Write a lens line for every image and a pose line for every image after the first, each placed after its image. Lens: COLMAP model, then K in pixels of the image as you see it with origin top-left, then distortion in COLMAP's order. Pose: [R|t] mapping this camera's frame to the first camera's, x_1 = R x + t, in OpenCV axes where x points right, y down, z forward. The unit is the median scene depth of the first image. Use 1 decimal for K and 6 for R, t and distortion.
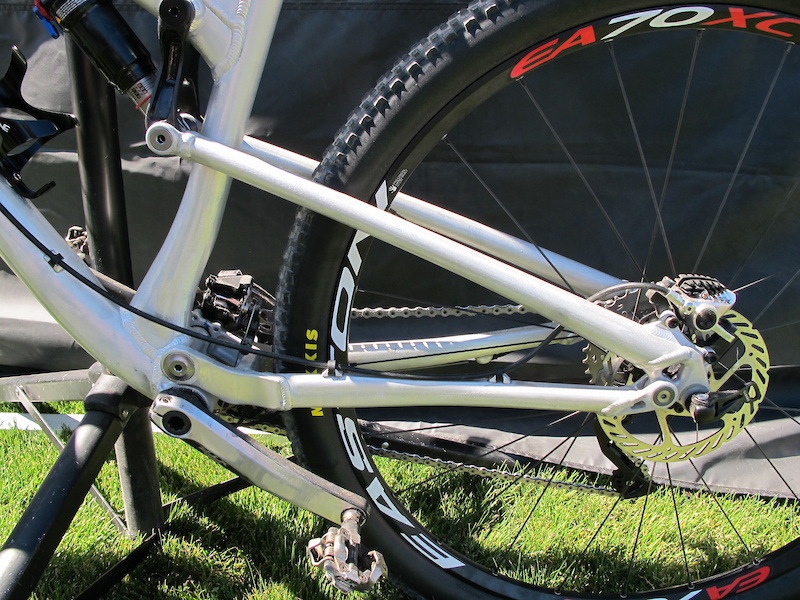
lens RADIAL K [[652.0, 0, 400.0], [0, 652.0, 300.0], [0, 0, 1]] dist [-0.146607, 0.096419]
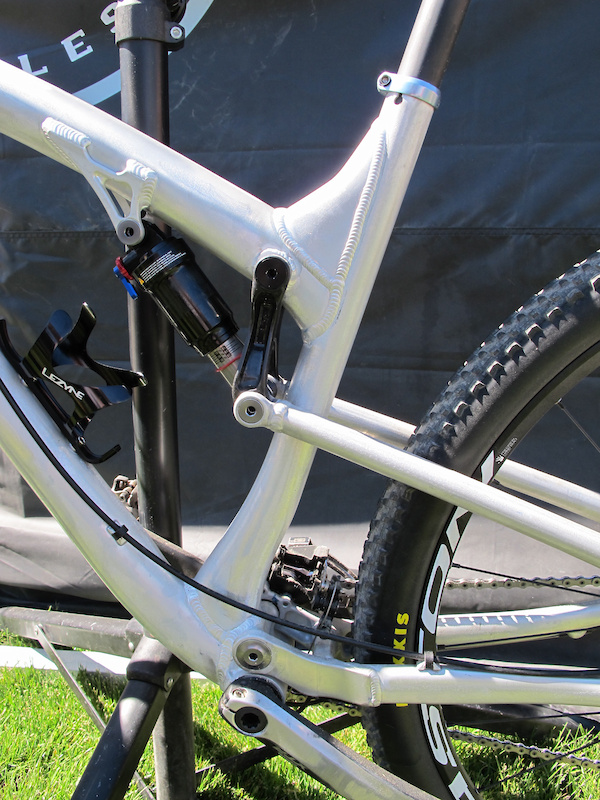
lens RADIAL K [[652.0, 0, 300.0], [0, 652.0, 400.0], [0, 0, 1]] dist [-0.146607, 0.096419]
pose [[0.993804, -0.008974, -0.110781, -0.179052], [-0.006743, 0.990031, -0.140689, -0.121110], [0.110939, 0.140564, 0.983836, 0.086205]]
